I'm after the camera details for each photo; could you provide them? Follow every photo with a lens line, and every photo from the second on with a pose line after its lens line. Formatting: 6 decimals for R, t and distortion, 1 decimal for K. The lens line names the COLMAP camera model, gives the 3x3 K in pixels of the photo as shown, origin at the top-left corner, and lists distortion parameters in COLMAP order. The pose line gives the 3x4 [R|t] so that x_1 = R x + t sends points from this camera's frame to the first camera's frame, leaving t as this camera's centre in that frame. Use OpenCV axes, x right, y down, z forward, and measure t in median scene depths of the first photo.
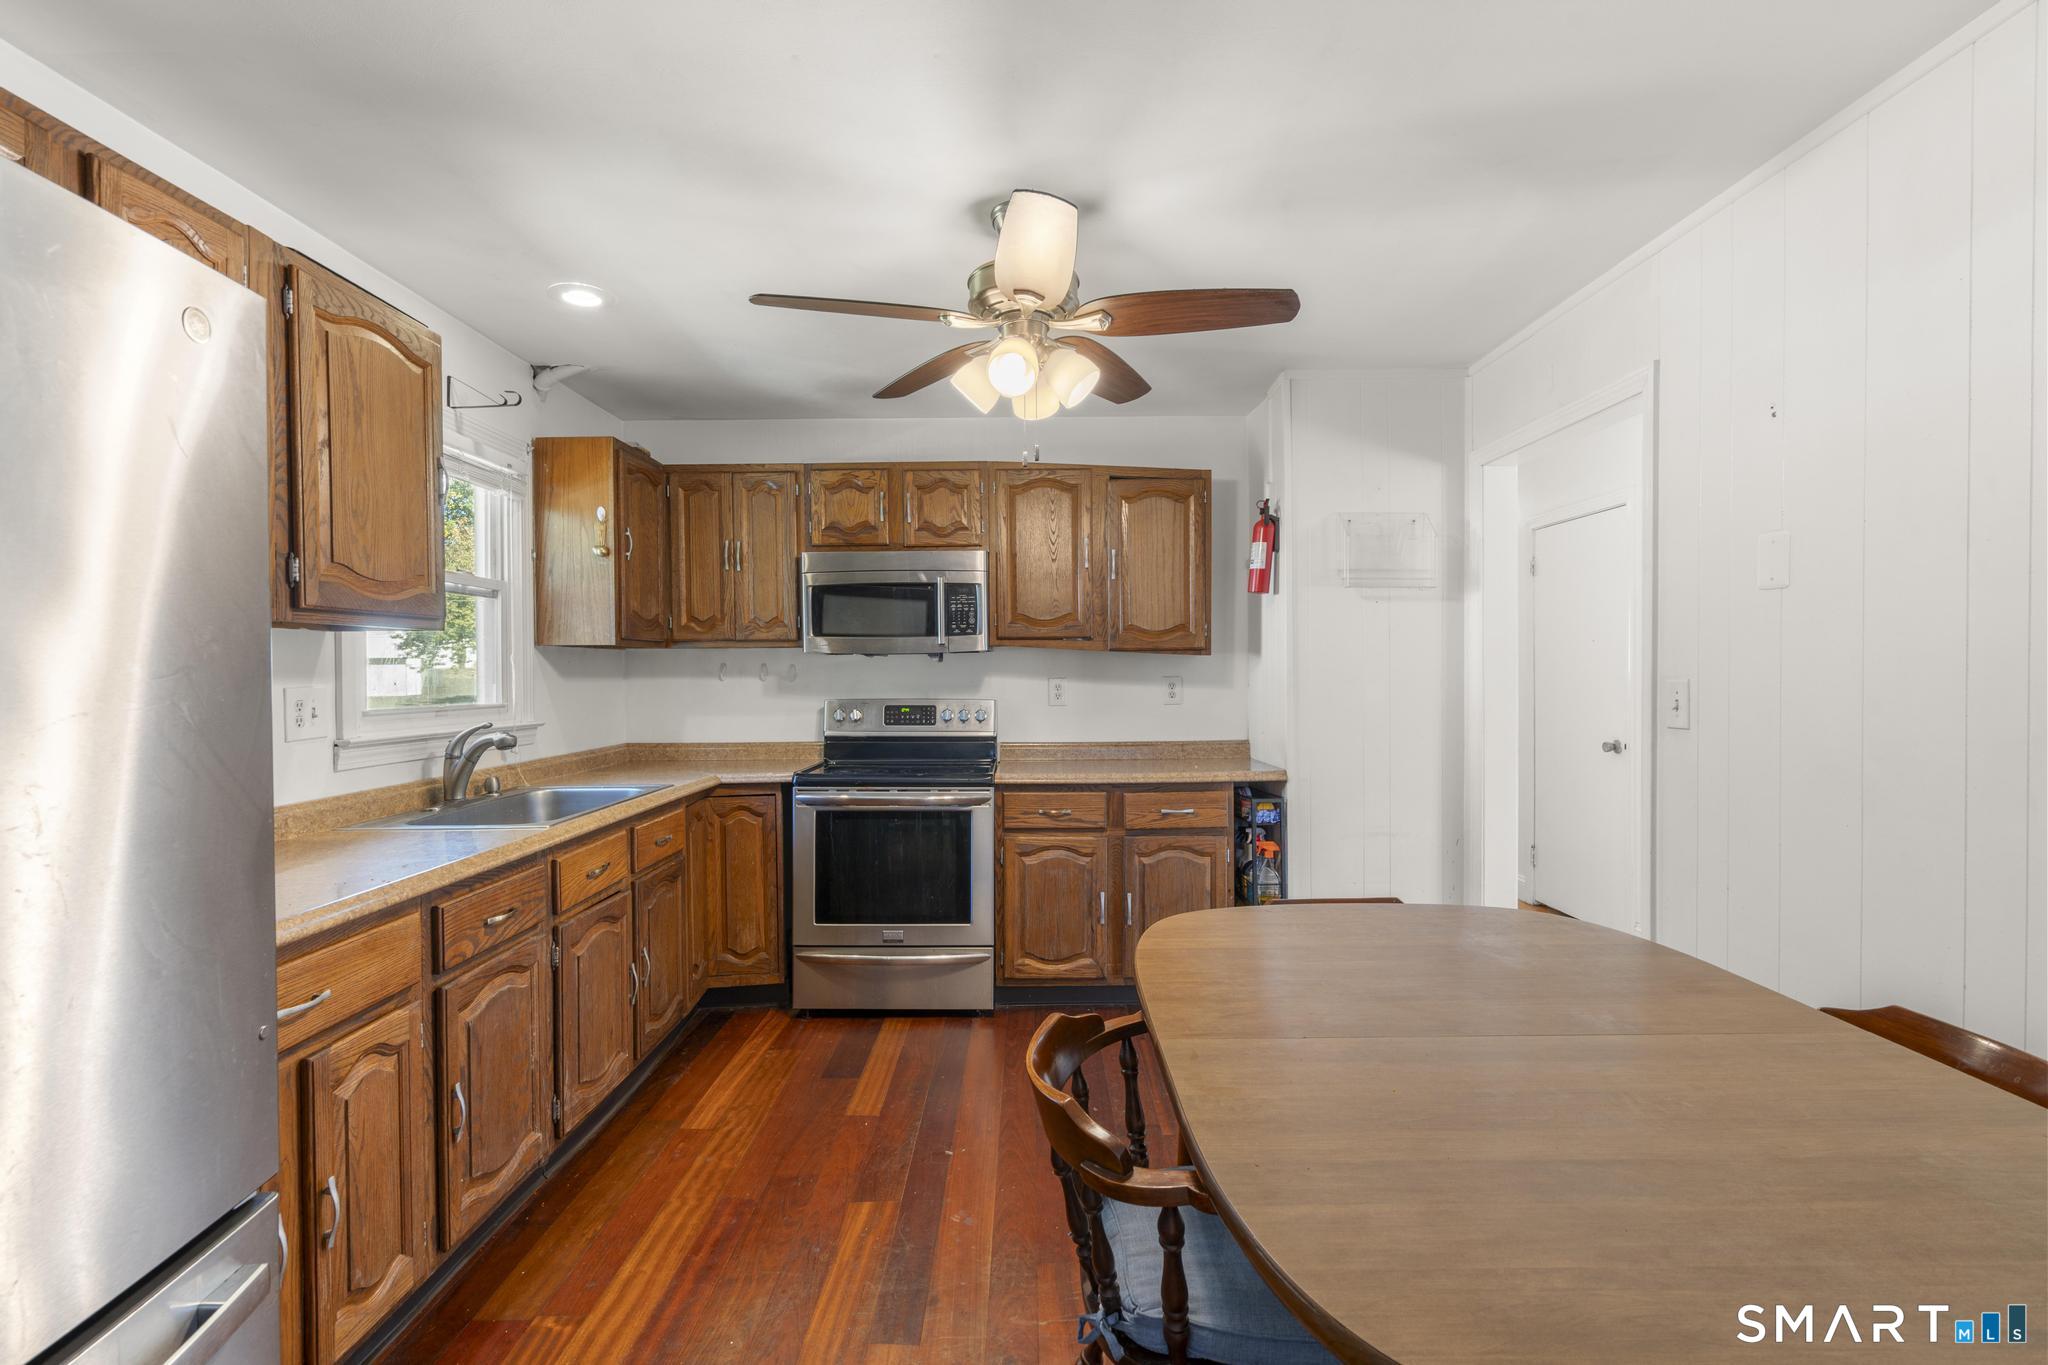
lens RADIAL K [[925.4, 0, 1017.5], [0, 925.4, 672.2], [0, 0, 1]] dist [0.002225, 0.001006]
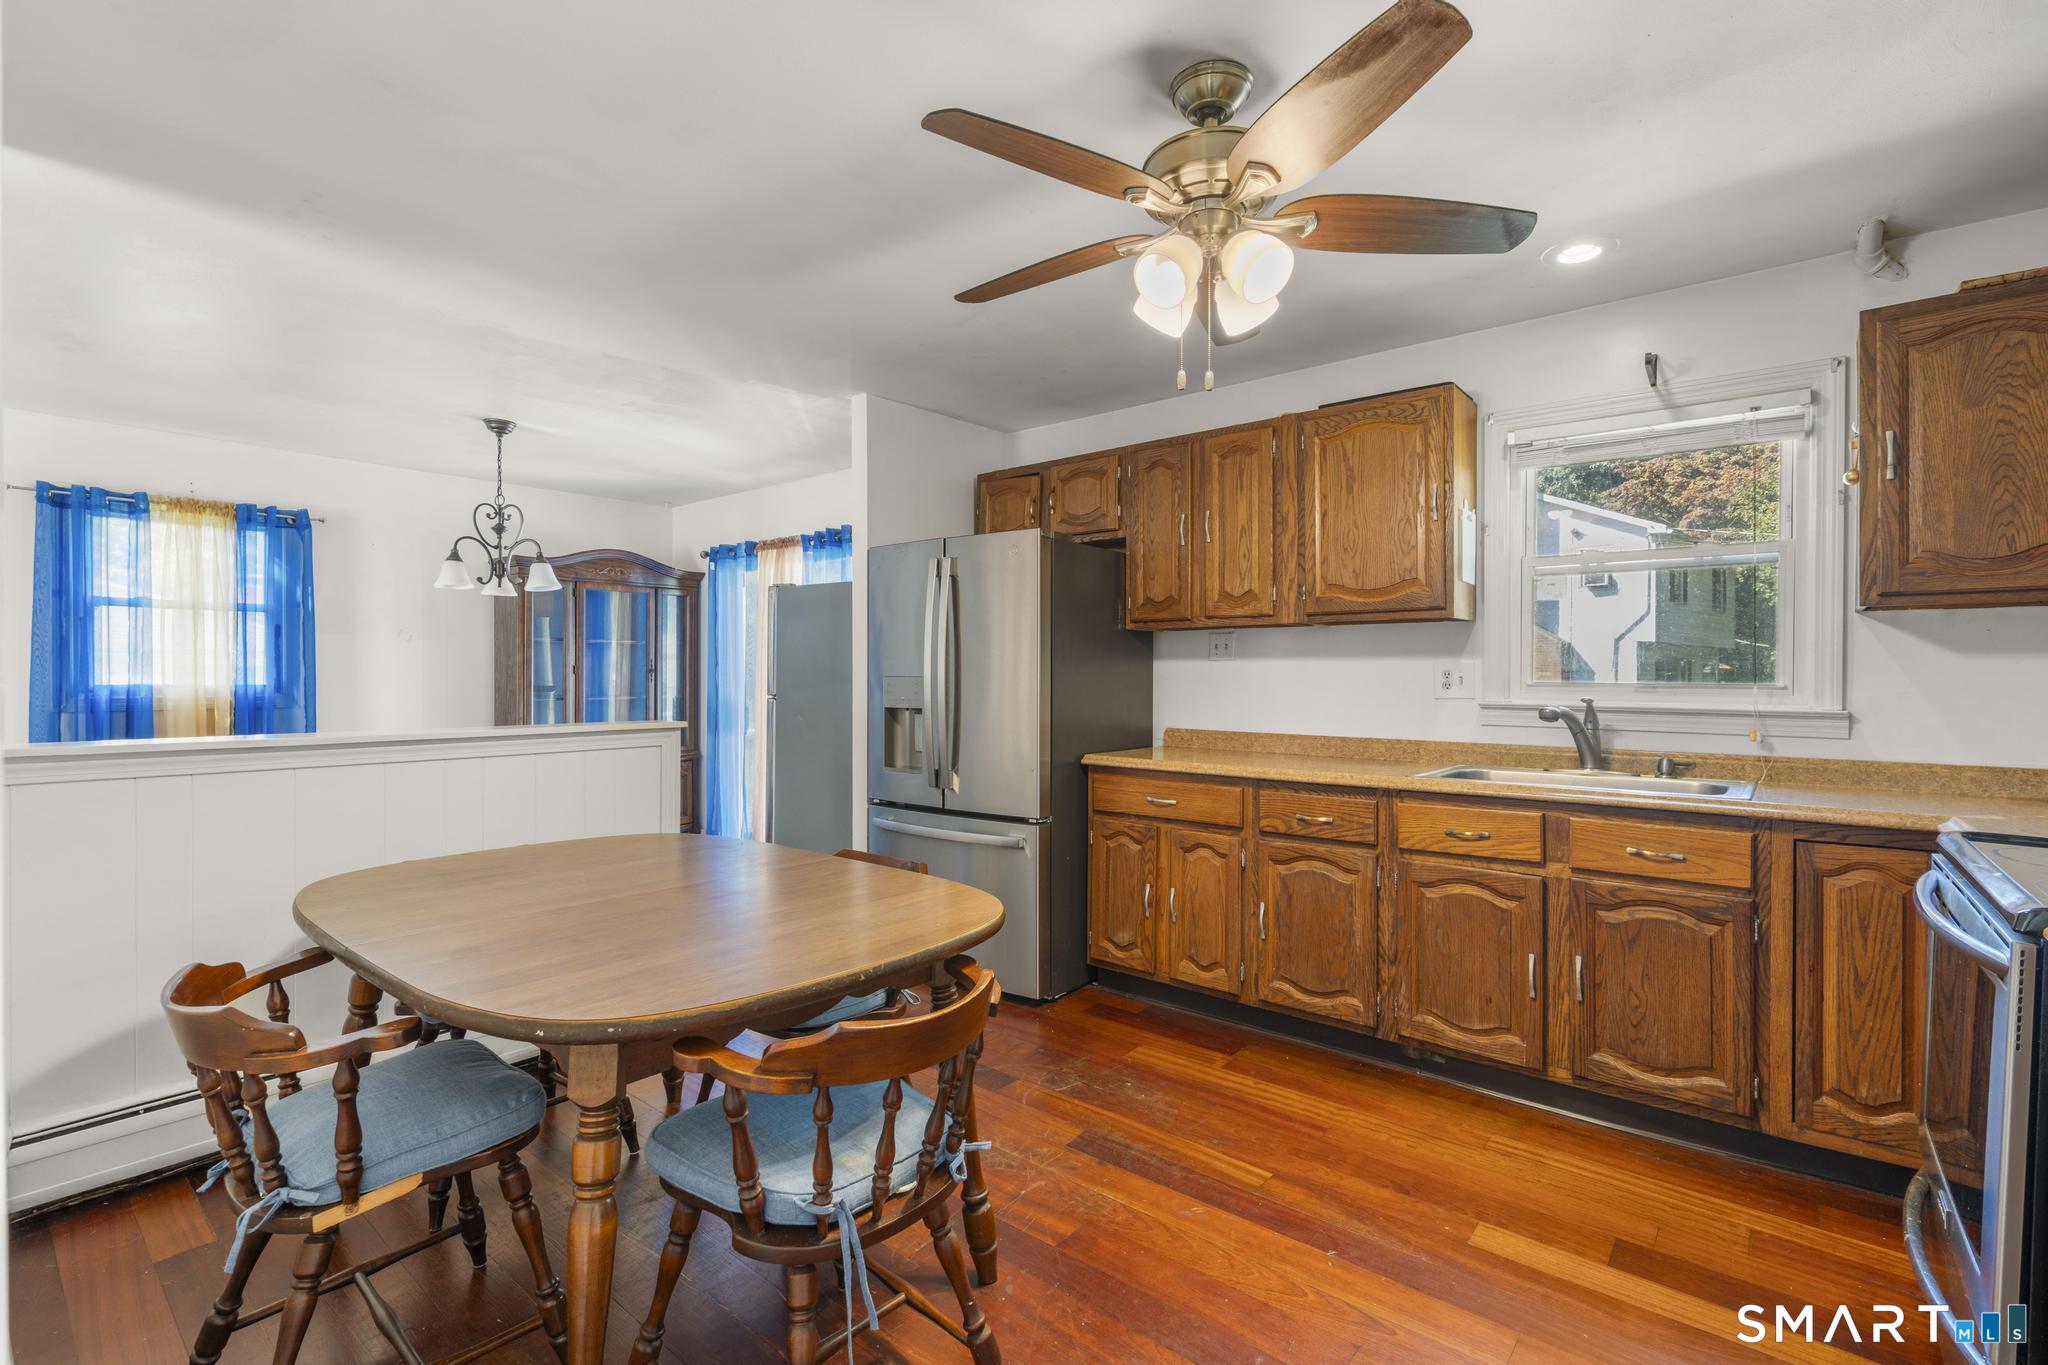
lens RADIAL K [[925.4, 0, 1018.1], [0, 925.4, 678.3], [0, 0, 1]] dist [0.002225, 0.001006]
pose [[-0.639327, 0.020179, -0.768671, 0.509422], [0.006210, 0.999759, 0.021080, 0.005117], [0.768910, 0.008703, -0.639297, 0.944934]]
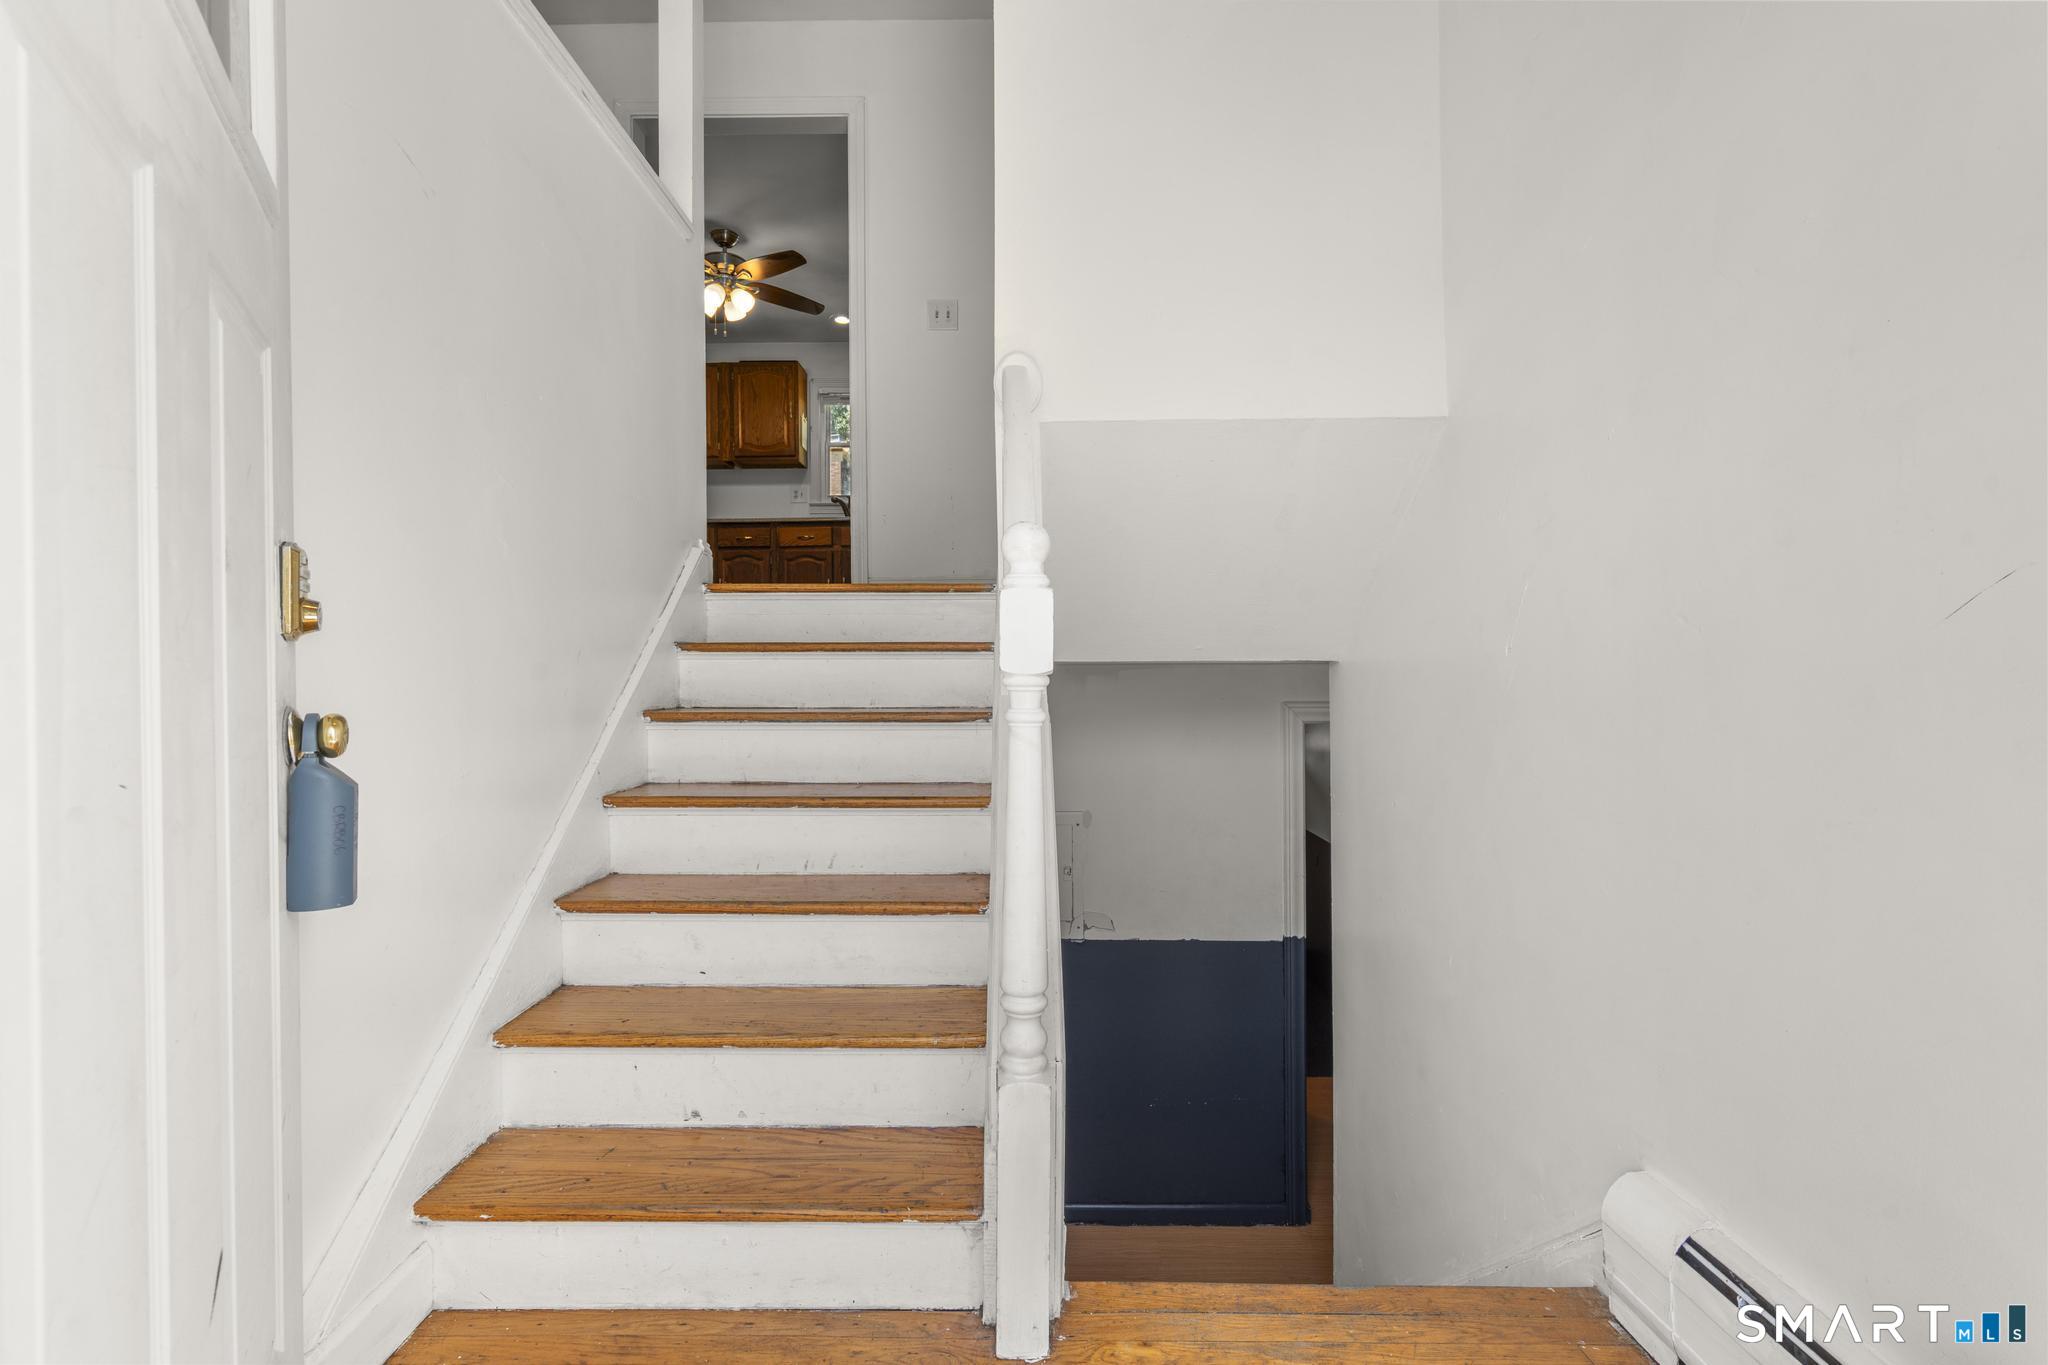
lens RADIAL K [[925.4, 0, 1030.4], [0, 925.4, 674.7], [0, 0, 1]] dist [0.002225, 0.001006]
pose [[0.004591, 0.017827, -0.999831, 1.666929], [-0.000838, 0.999841, 0.017824, 0.414440], [0.999989, 0.000756, 0.004605, 1.212620]]
